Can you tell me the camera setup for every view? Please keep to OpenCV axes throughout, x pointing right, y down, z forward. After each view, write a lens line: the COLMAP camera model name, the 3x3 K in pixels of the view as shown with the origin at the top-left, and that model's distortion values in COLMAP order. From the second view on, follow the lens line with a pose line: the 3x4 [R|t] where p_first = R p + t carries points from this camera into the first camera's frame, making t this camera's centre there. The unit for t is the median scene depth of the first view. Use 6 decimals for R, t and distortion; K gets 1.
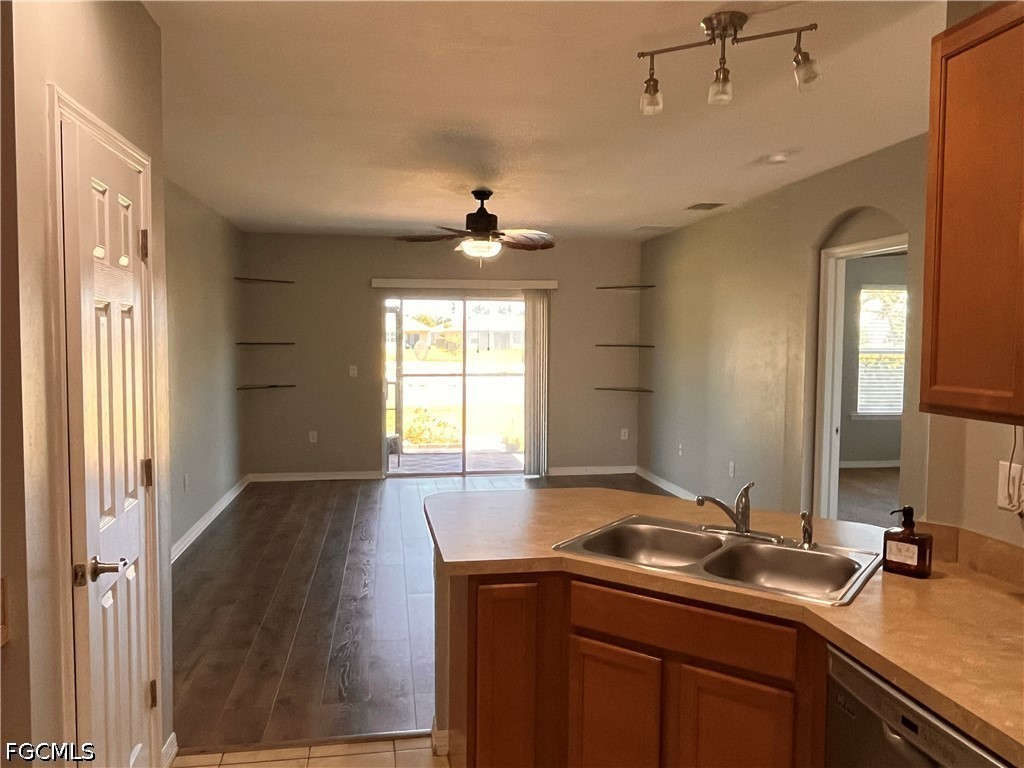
lens RADIAL K [[765.0, 0, 513.4], [0, 765.0, 381.0], [0, 0, 1]] dist [-0.001342, -0.011883]
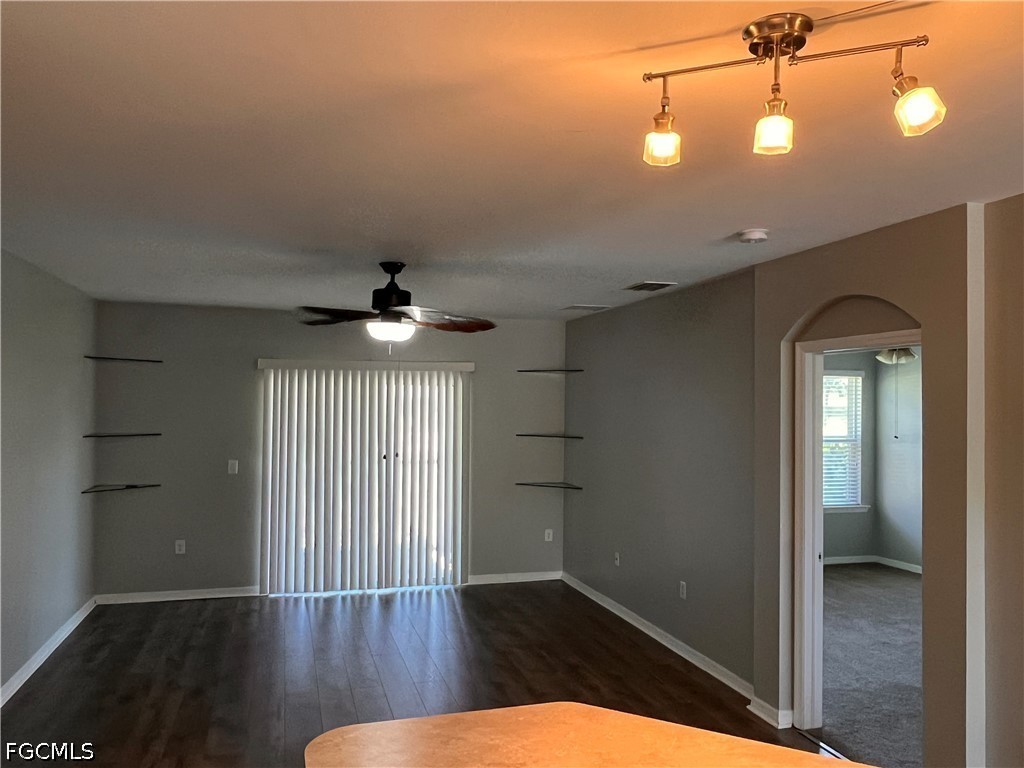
lens RADIAL K [[765.0, 0, 508.4], [0, 765.0, 386.1], [0, 0, 1]] dist [-0.001342, -0.011883]
pose [[0.992595, 0.007818, 0.121222, -0.013495], [0.001898, 0.996806, -0.079834, -0.042256], [-0.121459, 0.079473, 0.989410, 0.152189]]
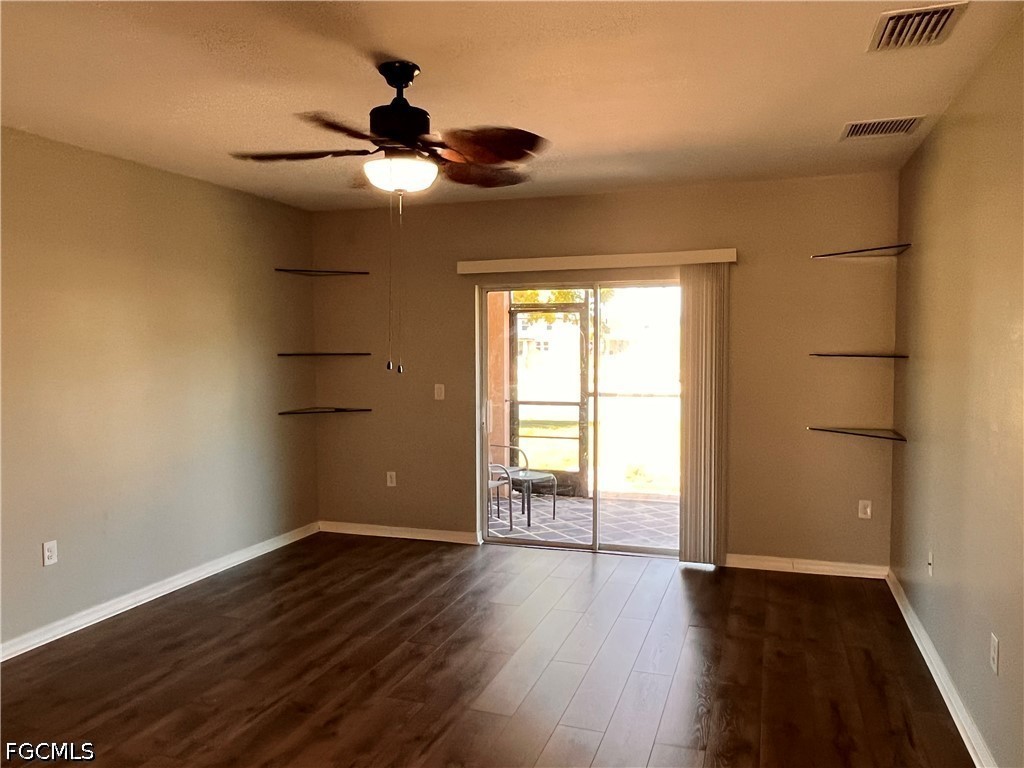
lens RADIAL K [[765.0, 0, 510.6], [0, 765.0, 383.2], [0, 0, 1]] dist [-0.001342, -0.011883]
pose [[0.882382, 0.012603, -0.470366, 0.236036], [-0.015668, 0.999874, -0.002601, -0.025281], [0.470274, 0.009665, 0.882468, 0.486757]]
